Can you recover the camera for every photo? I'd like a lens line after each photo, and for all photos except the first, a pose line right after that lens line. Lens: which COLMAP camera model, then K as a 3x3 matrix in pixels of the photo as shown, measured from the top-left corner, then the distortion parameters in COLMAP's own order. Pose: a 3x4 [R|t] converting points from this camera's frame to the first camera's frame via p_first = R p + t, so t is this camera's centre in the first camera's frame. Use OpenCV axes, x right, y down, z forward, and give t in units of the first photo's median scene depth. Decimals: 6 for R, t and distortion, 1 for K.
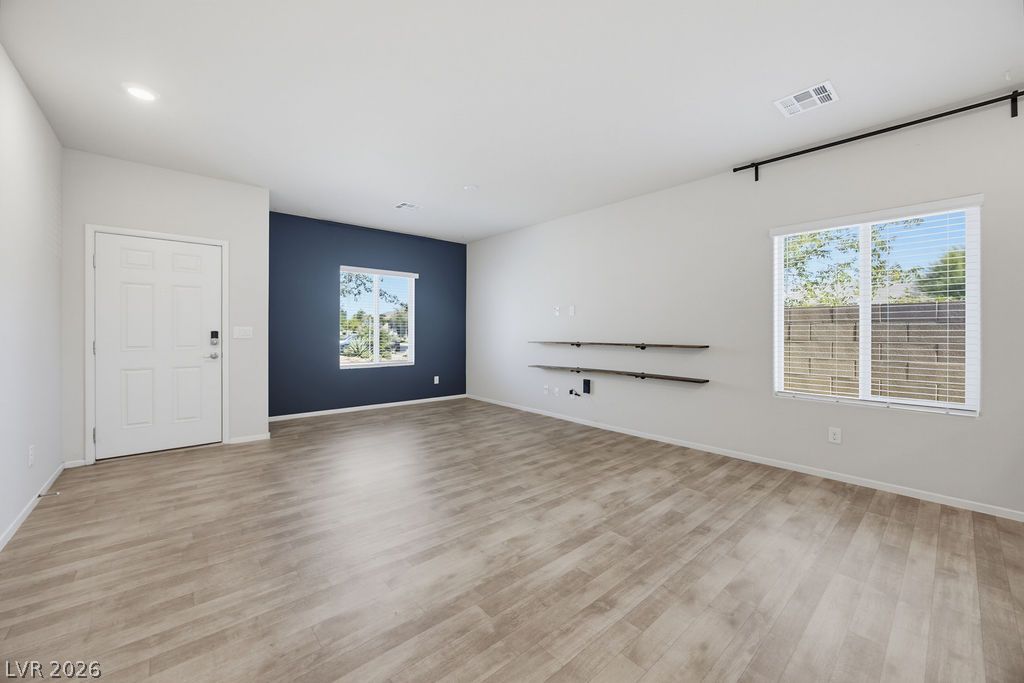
lens RADIAL K [[392.6, 0, 515.3], [0, 392.6, 322.9], [0, 0, 1]] dist [-0.018373, 0.003152]
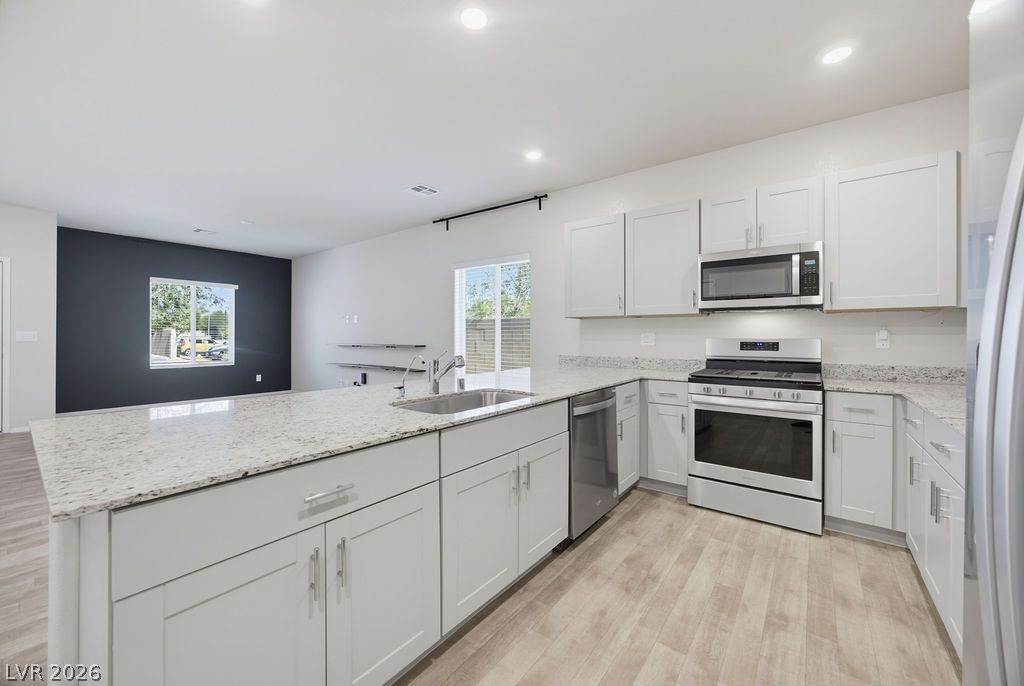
lens RADIAL K [[385.3, 0, 520.7], [0, 385.3, 341.7], [0, 0, 1]] dist [-0.021379, 0.001777]
pose [[0.977765, -0.004060, 0.209665, 0.401258], [-0.003499, 0.999357, 0.035671, -0.004441], [-0.209675, -0.035612, 0.977122, -0.314175]]
